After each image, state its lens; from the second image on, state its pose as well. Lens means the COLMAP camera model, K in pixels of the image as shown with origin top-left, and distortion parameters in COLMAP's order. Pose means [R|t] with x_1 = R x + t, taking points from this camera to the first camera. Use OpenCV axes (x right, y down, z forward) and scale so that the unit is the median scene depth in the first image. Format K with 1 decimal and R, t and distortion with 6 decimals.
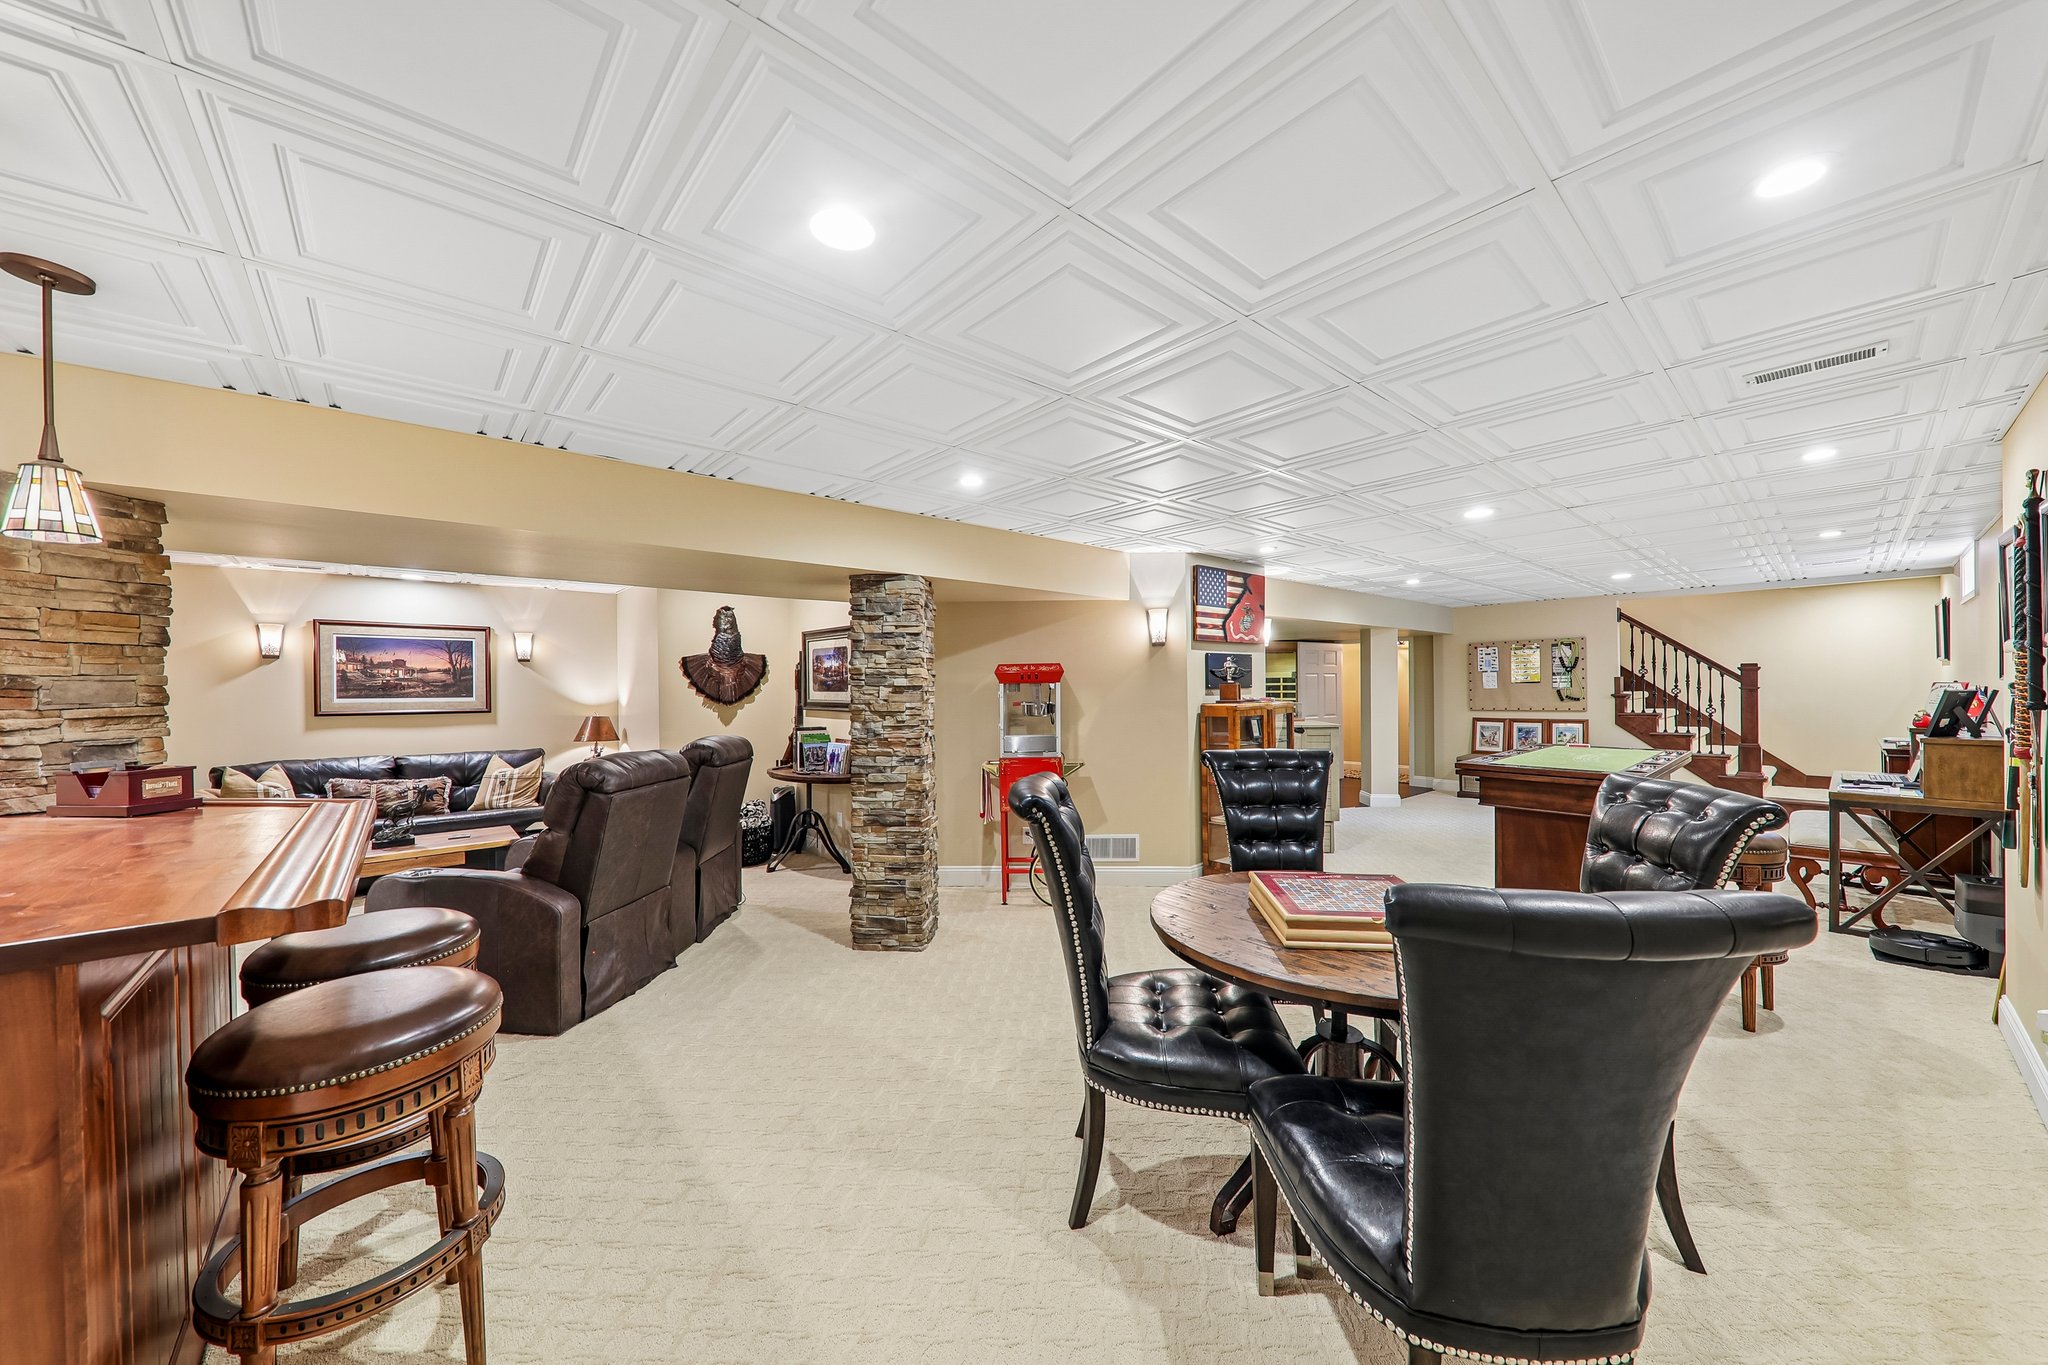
lens RADIAL K [[708.7, 0, 1028.7], [0, 708.7, 688.1], [0, 0, 1]] dist [0.007391, -0.004232]
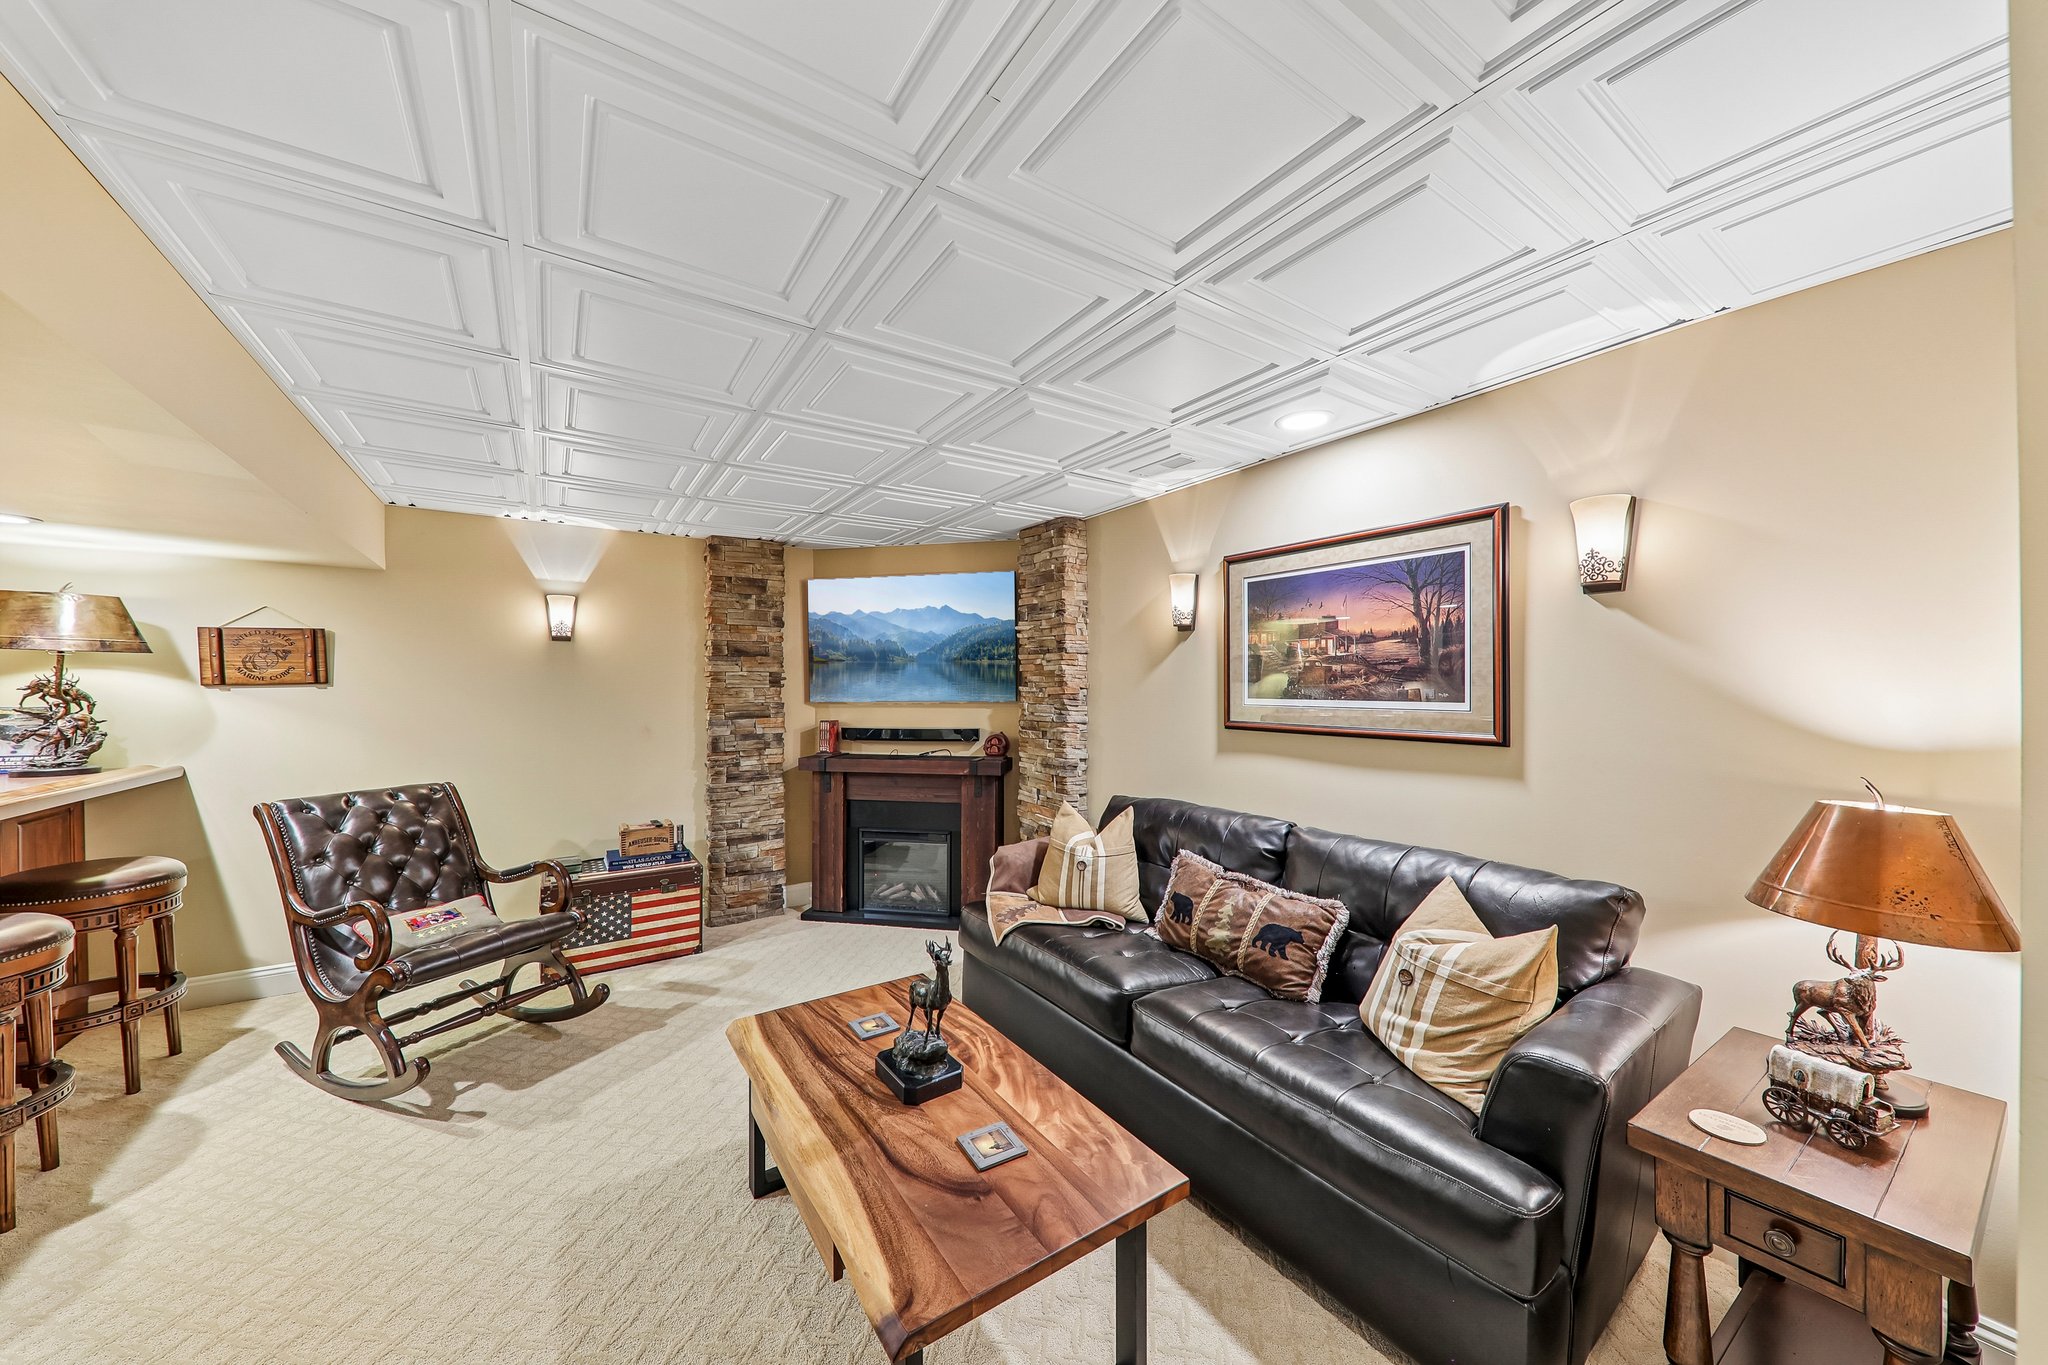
lens RADIAL K [[708.7, 0, 1022.2], [0, 708.7, 687.9], [0, 0, 1]] dist [0.007391, -0.004232]
pose [[-0.141282, 0.010133, -0.989918, -0.421412], [0.002262, 0.999948, 0.009912, 0.001398], [0.989967, -0.000839, -0.141297, 0.910117]]
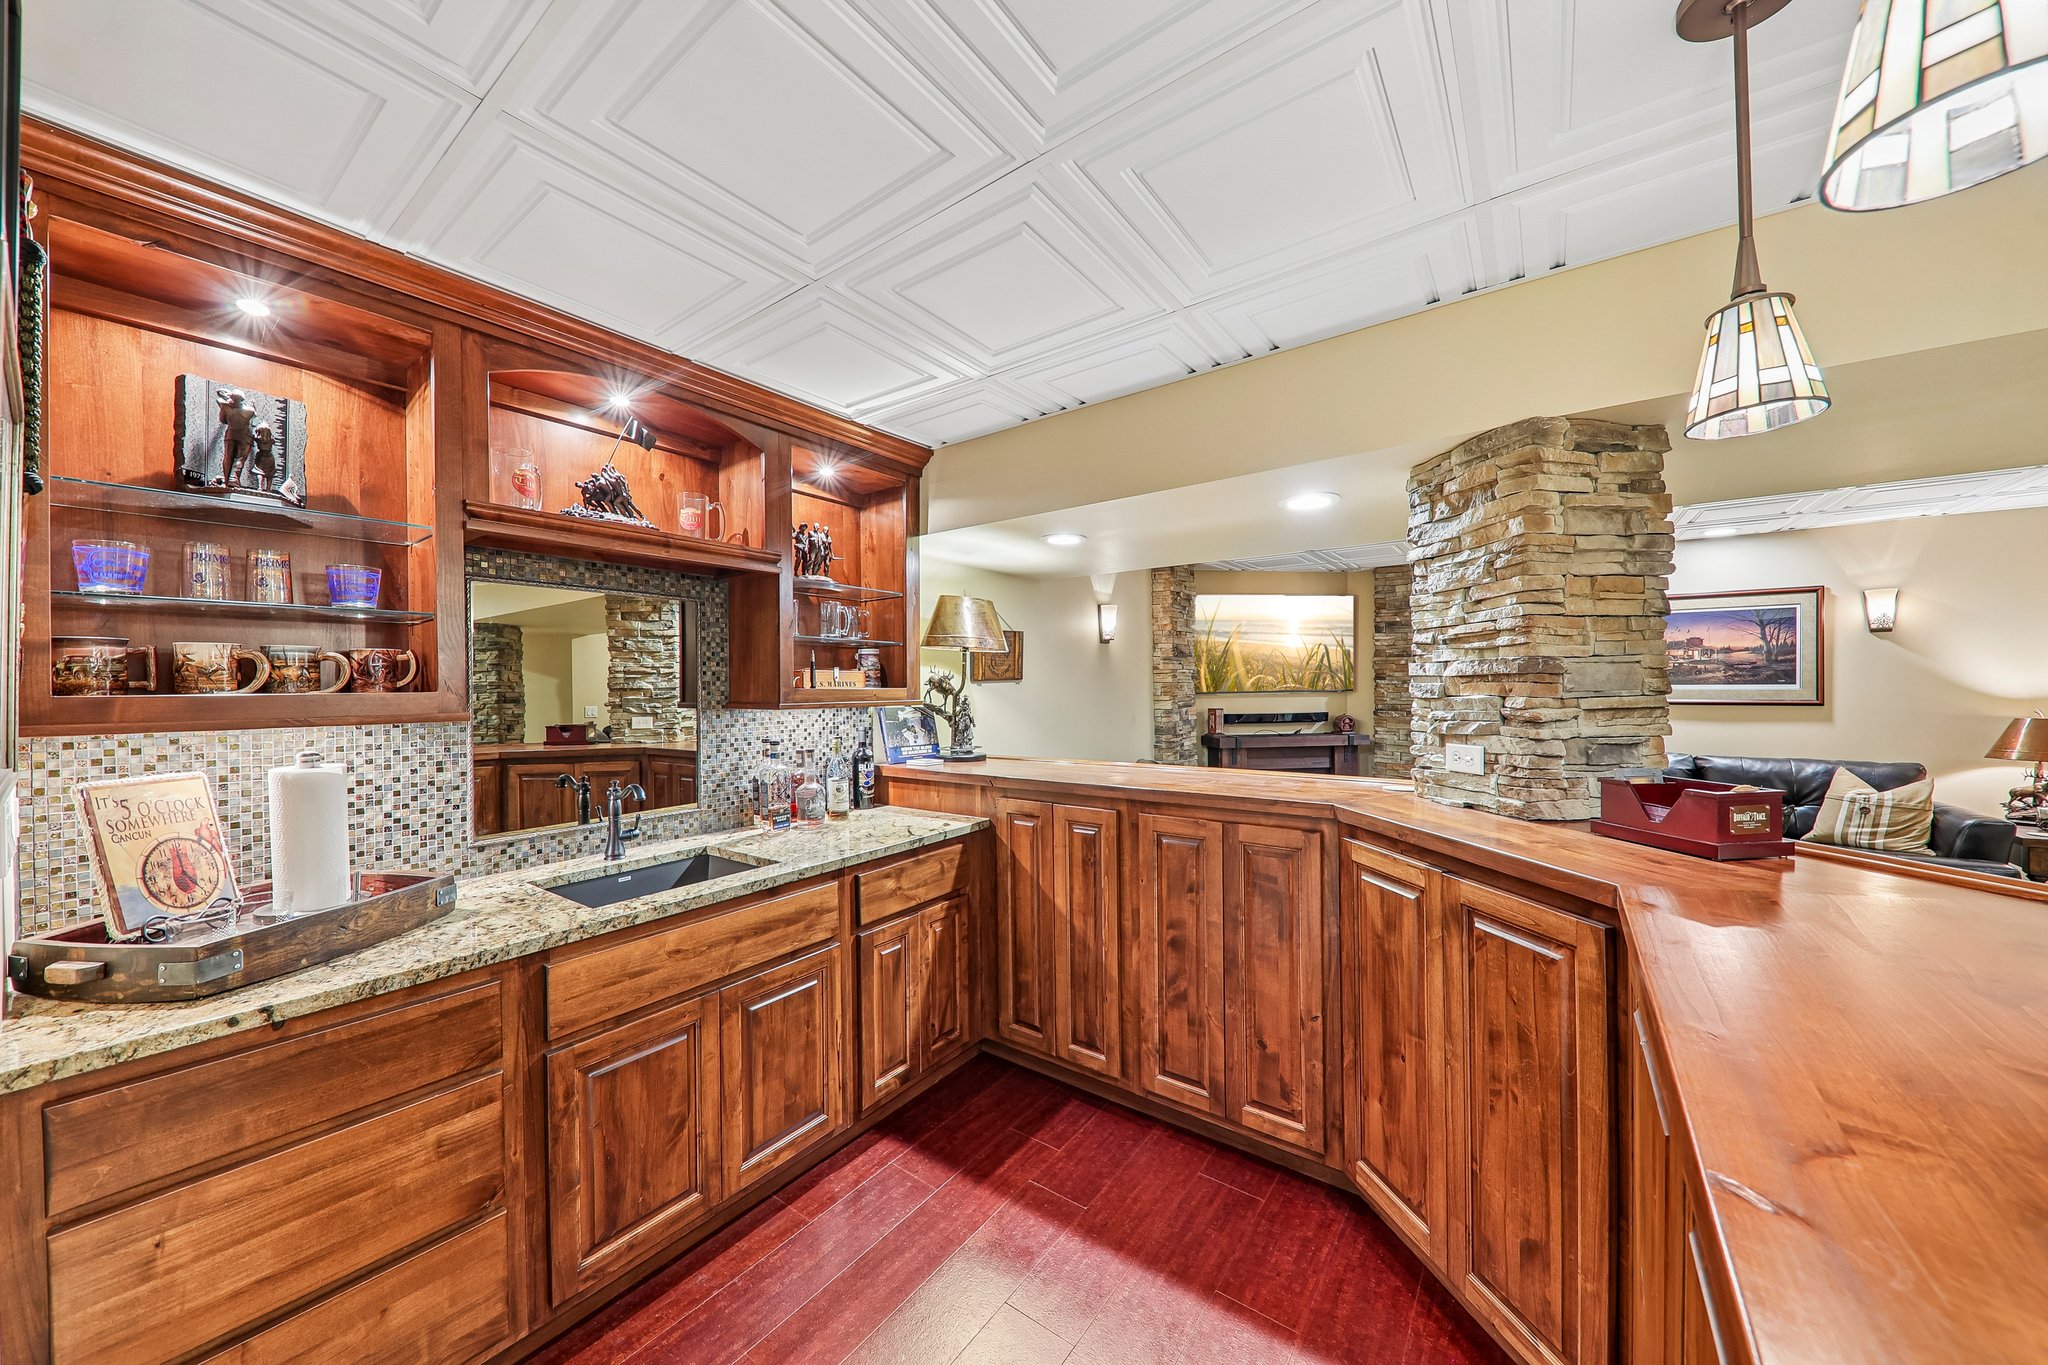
lens RADIAL K [[708.7, 0, 1019.2], [0, 708.7, 689.4], [0, 0, 1]] dist [0.007391, -0.004232]
pose [[0.207271, 0.013962, -0.978184, -0.254891], [0.007101, 0.999850, 0.015776, 0.001012], [0.978258, -0.010216, 0.207141, 0.071020]]
